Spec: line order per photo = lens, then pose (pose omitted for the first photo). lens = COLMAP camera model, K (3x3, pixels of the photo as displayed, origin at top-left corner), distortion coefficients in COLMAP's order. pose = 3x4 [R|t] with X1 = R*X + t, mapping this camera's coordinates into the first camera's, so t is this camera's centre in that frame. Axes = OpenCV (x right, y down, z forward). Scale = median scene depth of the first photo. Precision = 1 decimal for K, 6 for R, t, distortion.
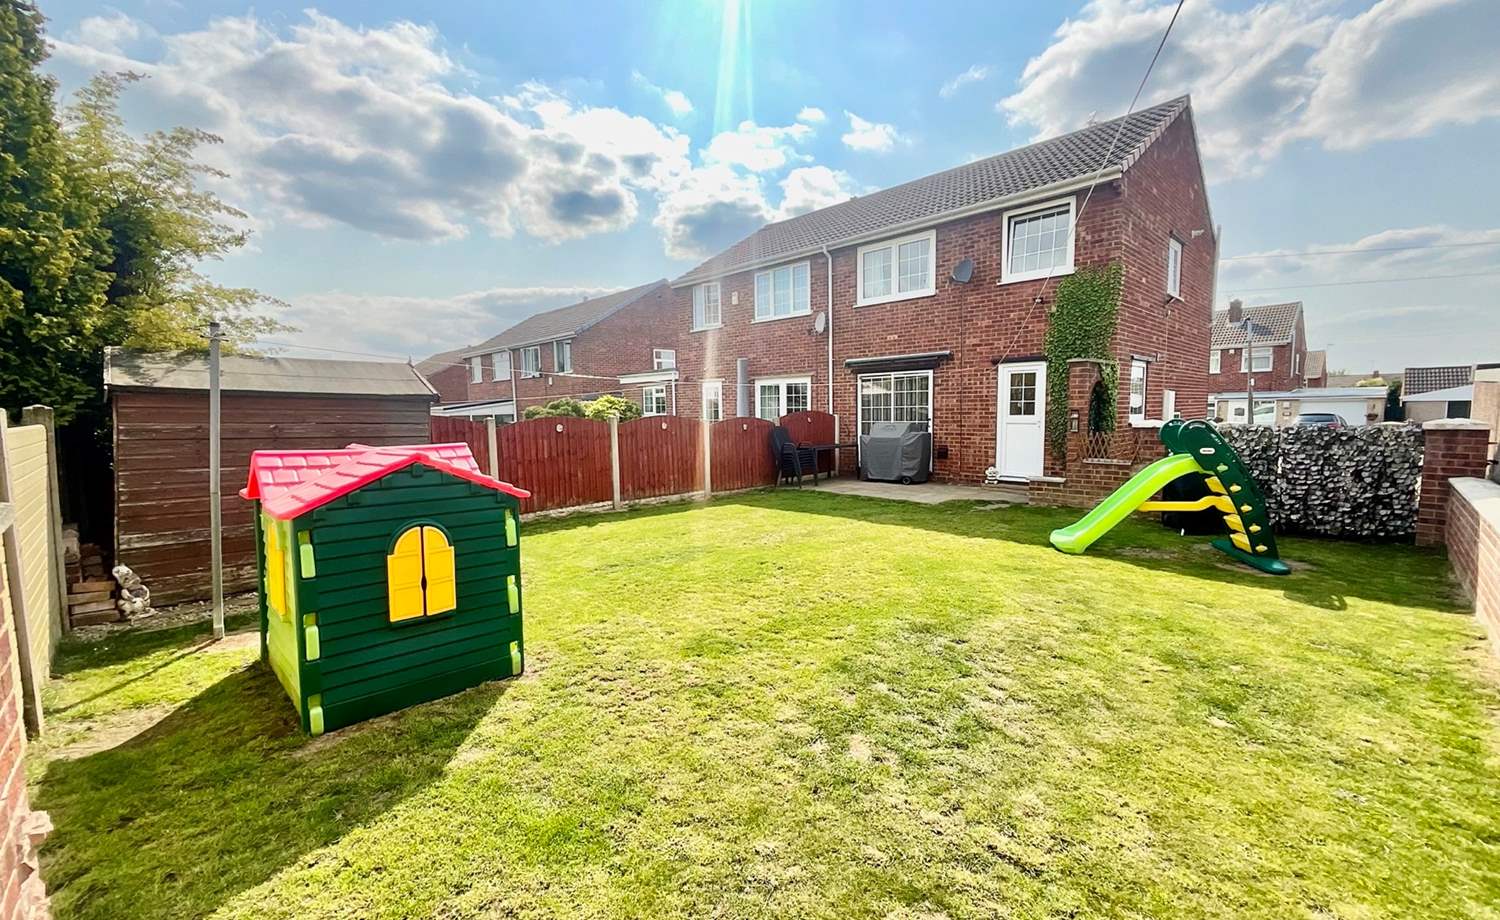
lens RADIAL K [[608.0, 0, 749.4], [0, 608.0, 460.3], [0, 0, 1]] dist [0.000689, -0.002175]
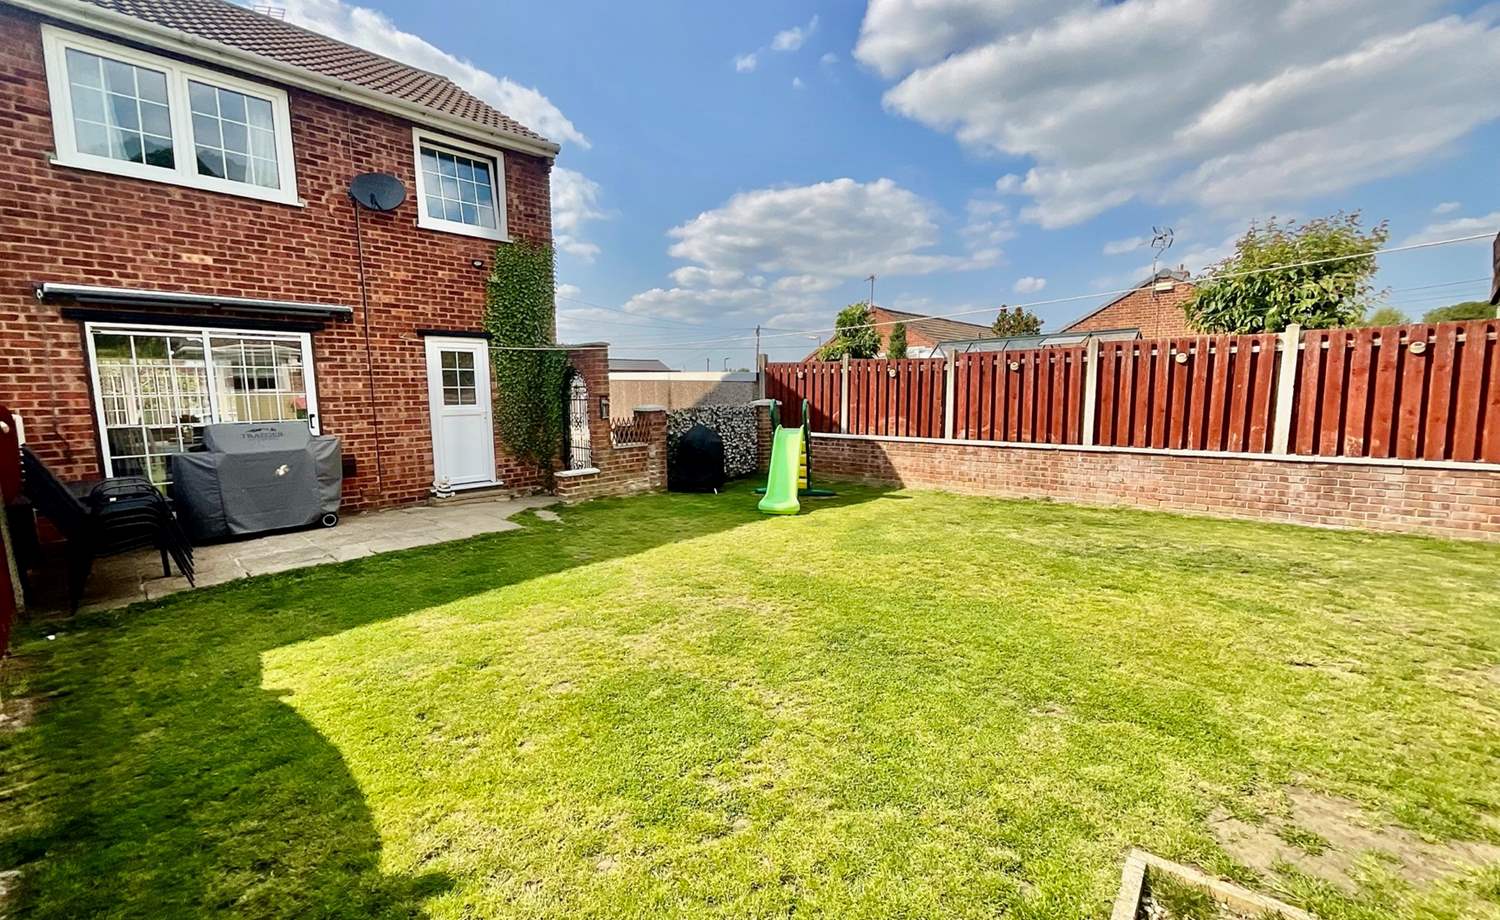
lens RADIAL K [[608.0, 0, 755.9], [0, 608.0, 460.0], [0, 0, 1]] dist [0.000689, -0.002175]
pose [[-0.051886, -0.100739, 0.993559, -0.363033], [0.098313, 0.989551, 0.105466, -0.048460], [-0.993802, 0.103152, -0.041440, 0.654666]]
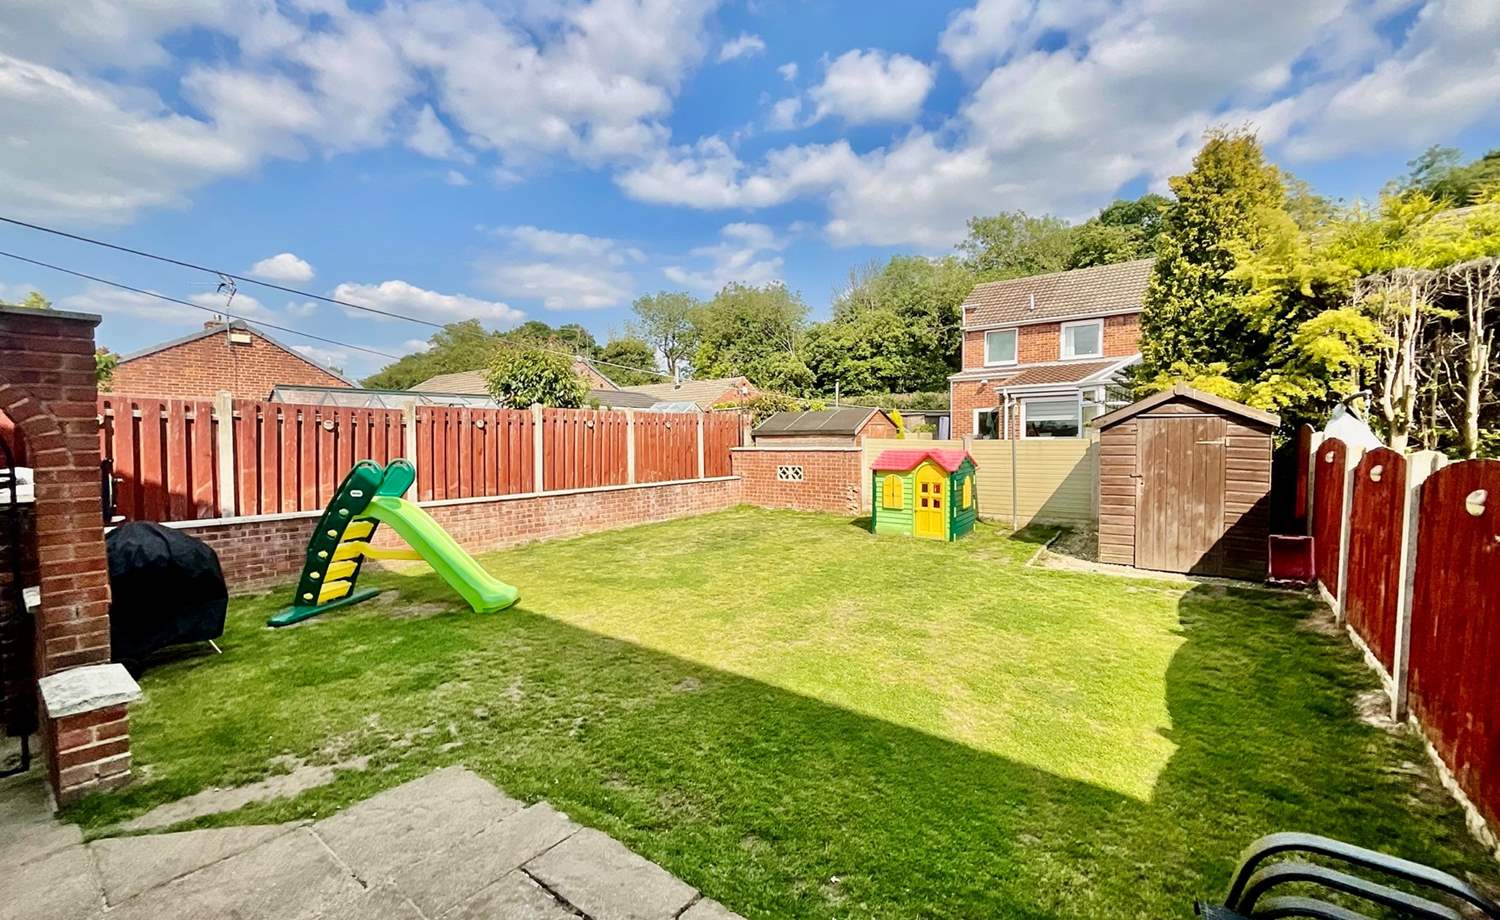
lens RADIAL K [[608.0, 0, 752.7], [0, 608.0, 448.8], [0, 0, 1]] dist [0.000689, -0.002175]
pose [[-0.987996, 0.022182, -0.152882, 0.169081], [0.006324, 0.994615, 0.103443, -0.099435], [0.154353, 0.101234, -0.982816, 1.126950]]
